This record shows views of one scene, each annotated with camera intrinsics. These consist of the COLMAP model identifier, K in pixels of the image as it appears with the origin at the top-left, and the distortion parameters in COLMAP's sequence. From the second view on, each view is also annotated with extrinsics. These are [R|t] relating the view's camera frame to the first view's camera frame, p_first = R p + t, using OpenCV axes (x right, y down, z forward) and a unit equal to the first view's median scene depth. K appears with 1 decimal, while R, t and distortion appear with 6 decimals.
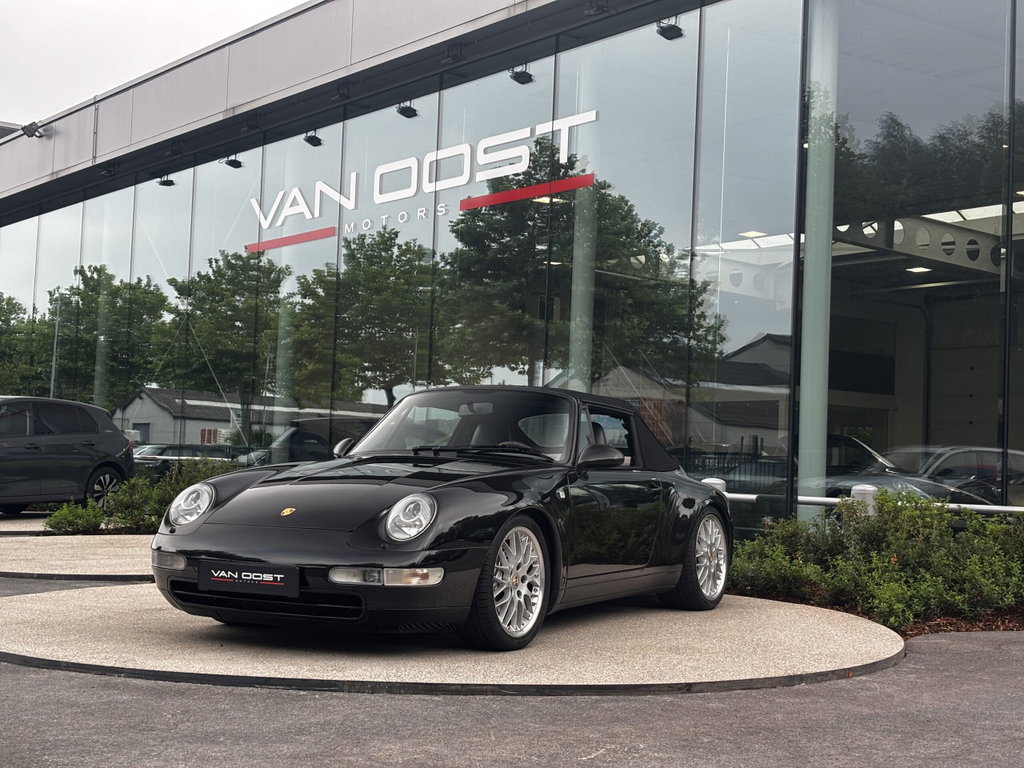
lens RADIAL K [[1544.7, 0, 512.0], [0, 1544.7, 384.0], [0, 0, 1]] dist [0.221030, -0.906612]
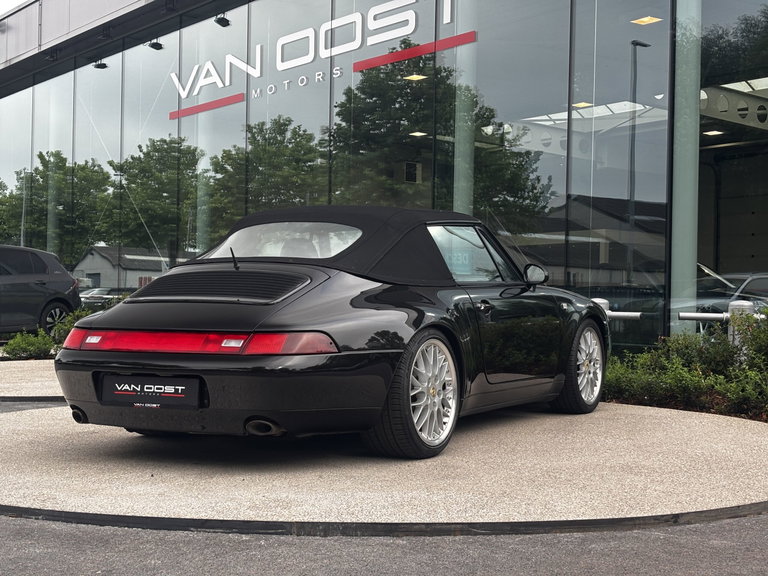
lens RADIAL K [[1163.7, 0, 382.6], [0, 1163.7, 309.0], [0, 0, 1]] dist [0.248753, -1.034750]
pose [[0.999787, -0.019679, 0.006188, -0.016823], [0.019279, 0.998058, 0.059231, 0.009538], [-0.007342, -0.059099, 0.998225, 0.100235]]
